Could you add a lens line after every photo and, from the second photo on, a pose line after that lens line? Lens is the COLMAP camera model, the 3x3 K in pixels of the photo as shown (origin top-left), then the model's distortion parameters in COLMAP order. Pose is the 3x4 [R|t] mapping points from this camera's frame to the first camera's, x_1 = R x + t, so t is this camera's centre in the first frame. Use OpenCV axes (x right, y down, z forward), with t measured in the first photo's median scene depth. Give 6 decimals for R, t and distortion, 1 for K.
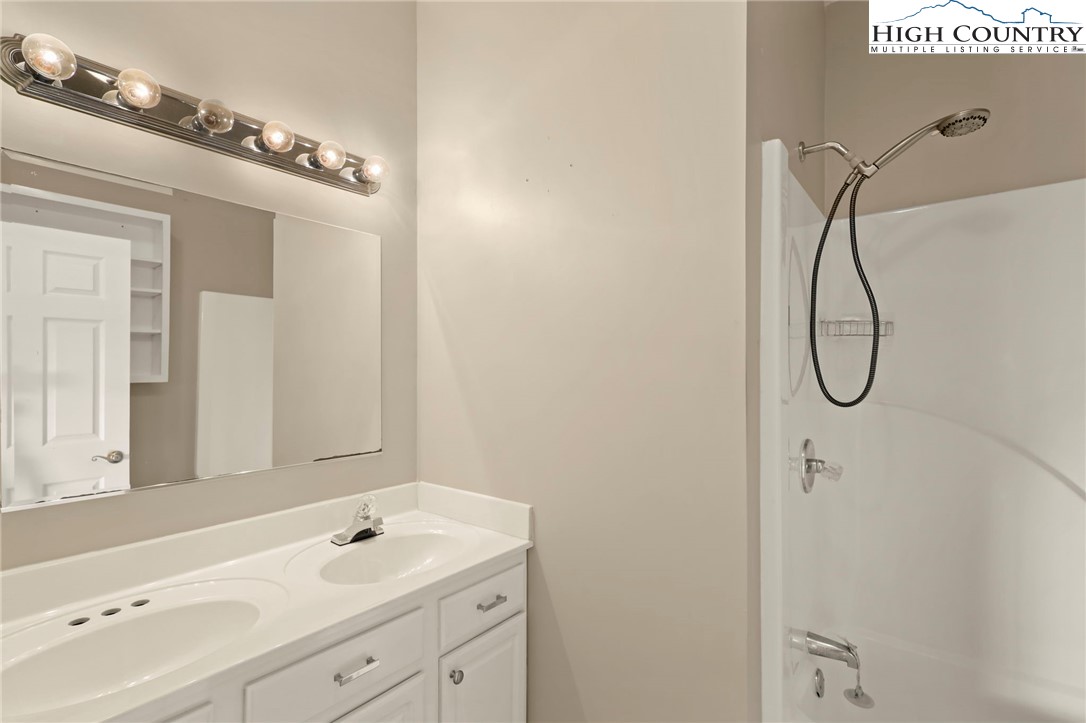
lens RADIAL K [[505.9, 0, 537.0], [0, 505.9, 363.7], [0, 0, 1]] dist [-0.001409, -0.000242]
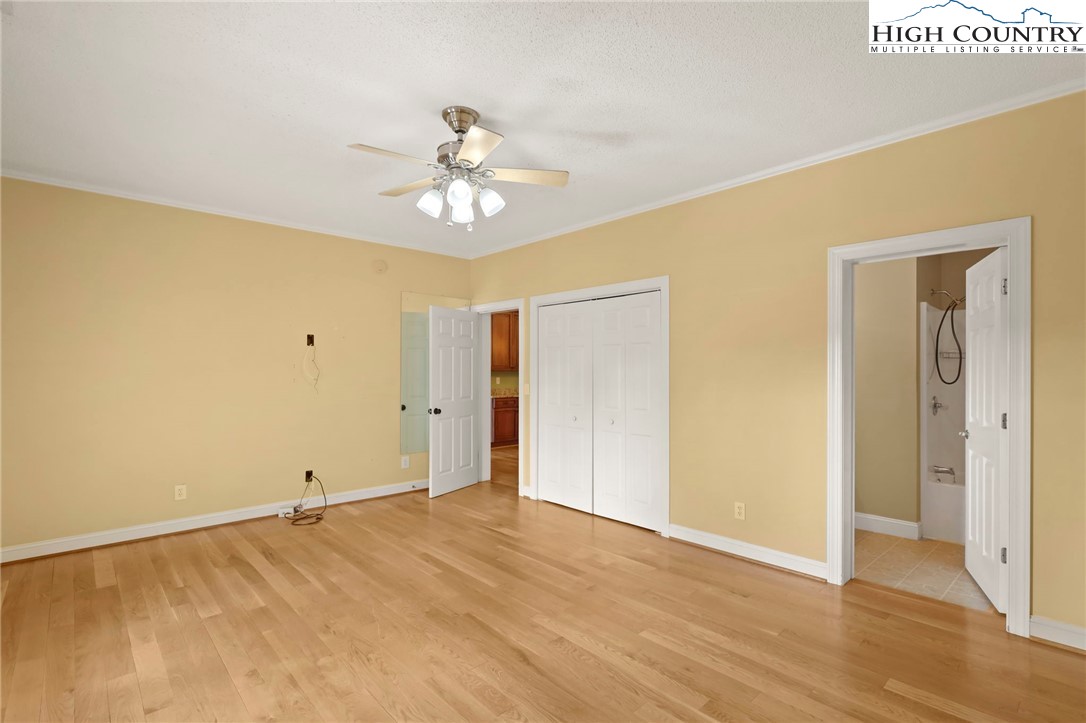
lens RADIAL K [[505.9, 0, 549.6], [0, 505.9, 367.4], [0, 0, 1]] dist [-0.001409, -0.000242]
pose [[0.989369, -0.002933, -0.145394, -1.208341], [0.003331, 0.999991, 0.002488, -0.020223], [0.145386, -0.002946, 0.989371, -2.149315]]
